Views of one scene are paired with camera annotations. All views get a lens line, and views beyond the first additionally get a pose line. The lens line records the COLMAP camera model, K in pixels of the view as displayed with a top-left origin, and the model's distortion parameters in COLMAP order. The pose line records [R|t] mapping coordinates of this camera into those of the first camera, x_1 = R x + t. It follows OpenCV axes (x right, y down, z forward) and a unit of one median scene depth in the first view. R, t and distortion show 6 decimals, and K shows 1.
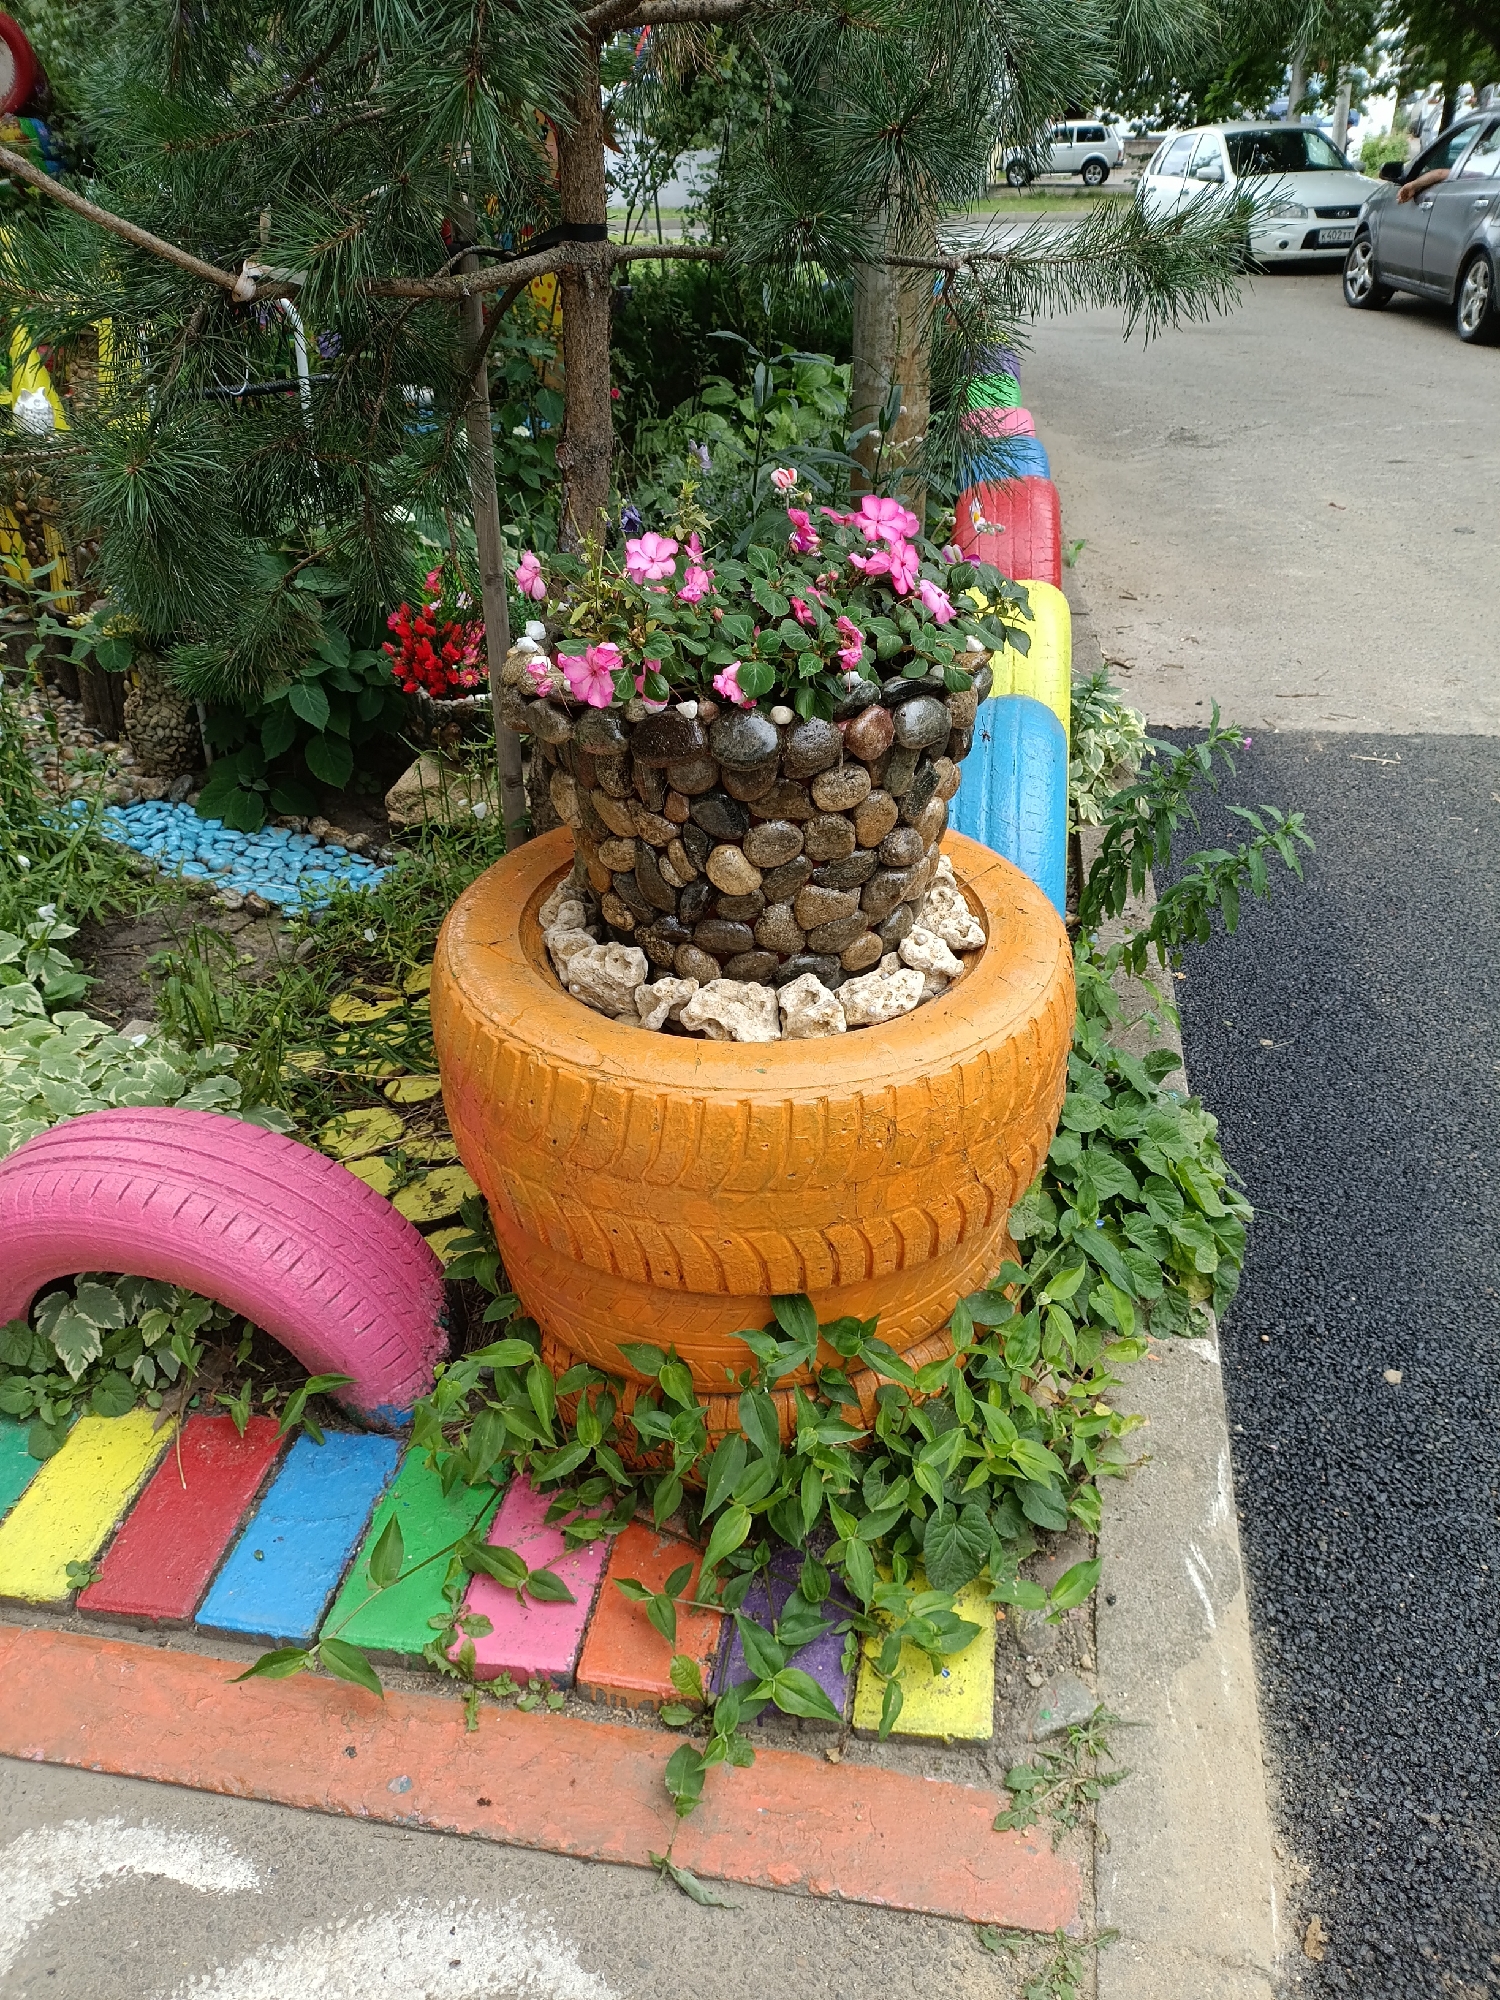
lens RADIAL K [[1404.9, 0, 750.0], [0, 1404.9, 1000.0], [0, 0, 1]] dist [0.057433, -0.113972]
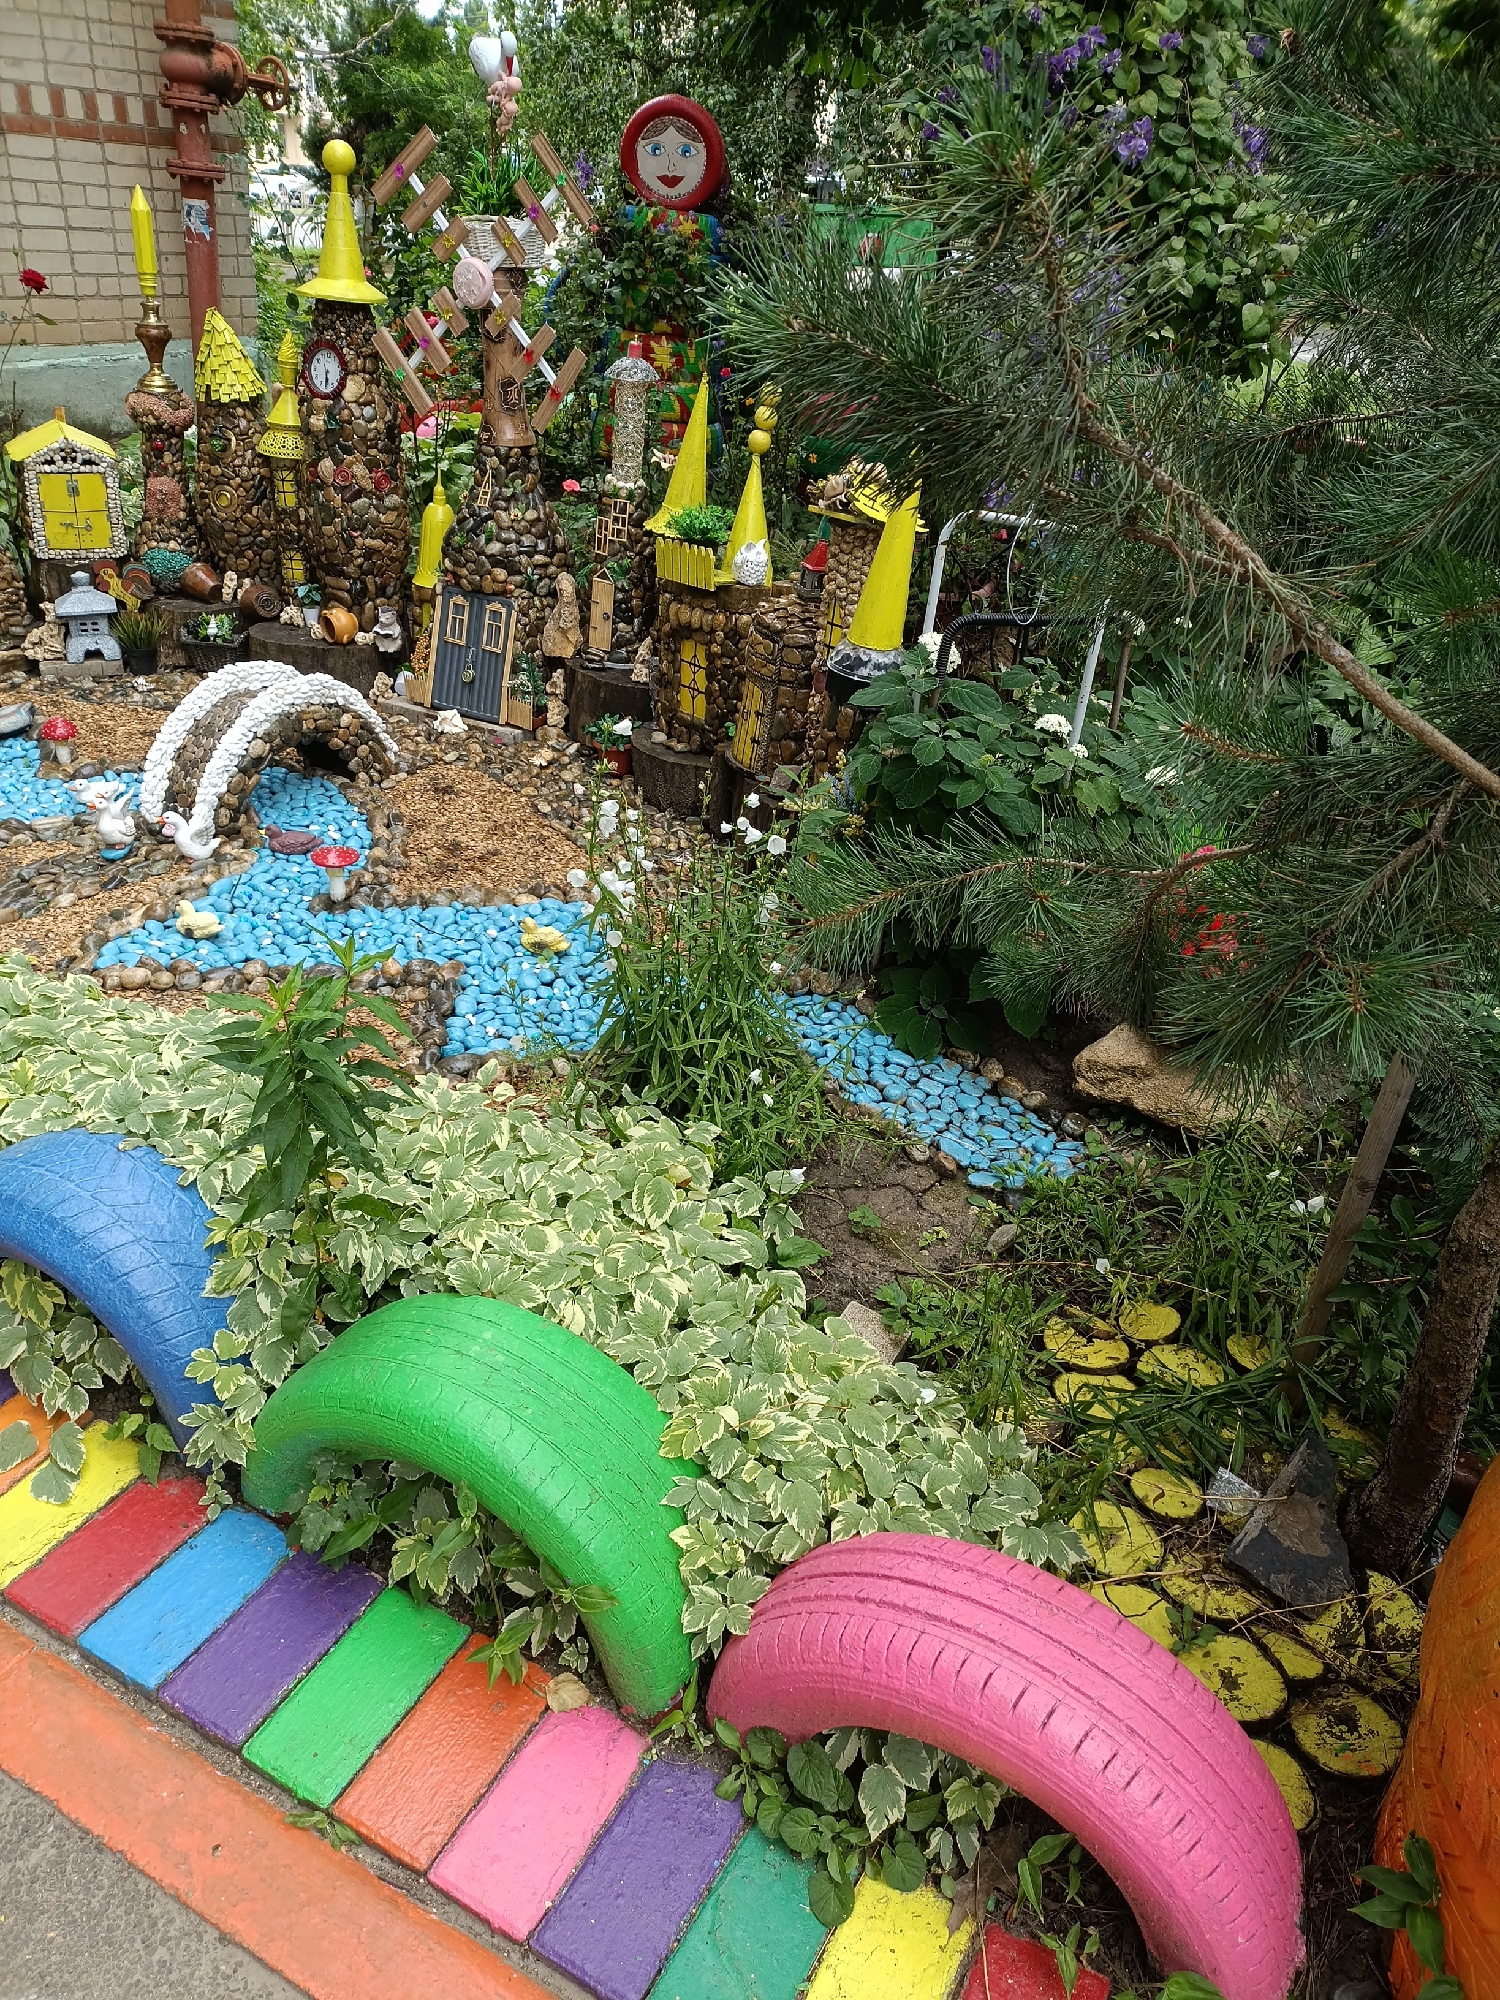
lens RADIAL K [[1404.9, 0, 750.0], [0, 1404.9, 1000.0], [0, 0, 1]] dist [0.057433, -0.113972]
pose [[0.942433, 0.219078, -0.252637, -0.239541], [-0.231182, 0.972727, -0.018883, -0.117752], [0.241610, 0.076201, 0.967377, 0.038244]]
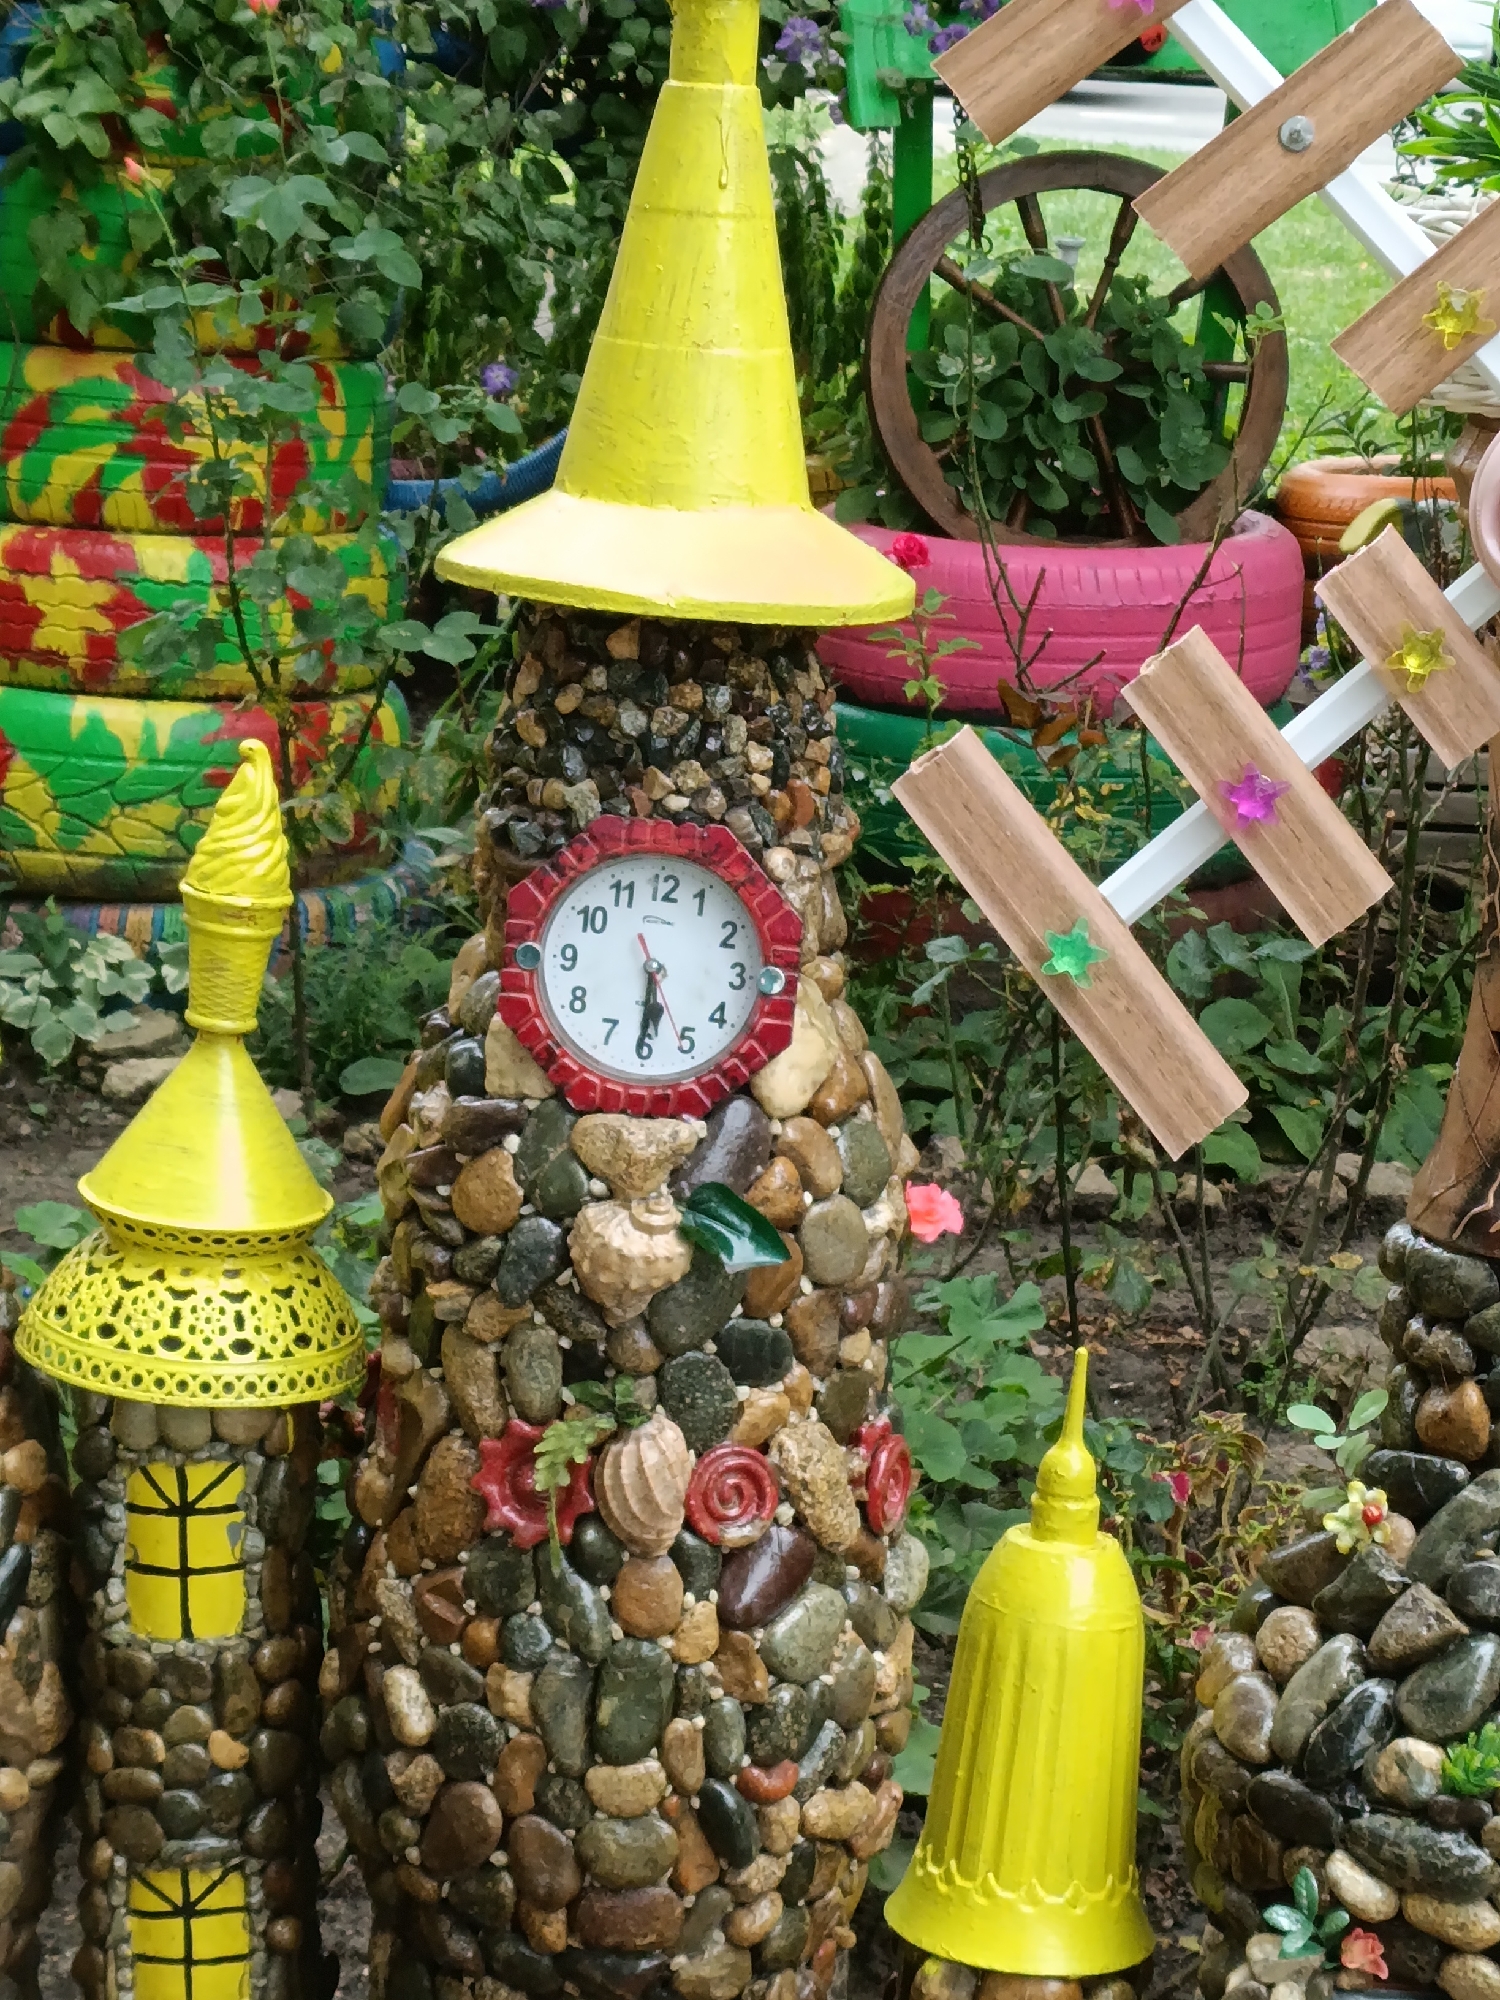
lens RADIAL K [[5462.4, 0, 750.0], [0, 5462.4, 1000.0], [0, 0, 1]] dist [-0.111581, 1.538935]
pose [[0.998022, 0.046243, 0.042579, -1.286509], [-0.030460, 0.948292, -0.315934, -0.368982], [-0.054987, 0.314012, 0.947825, 0.349625]]
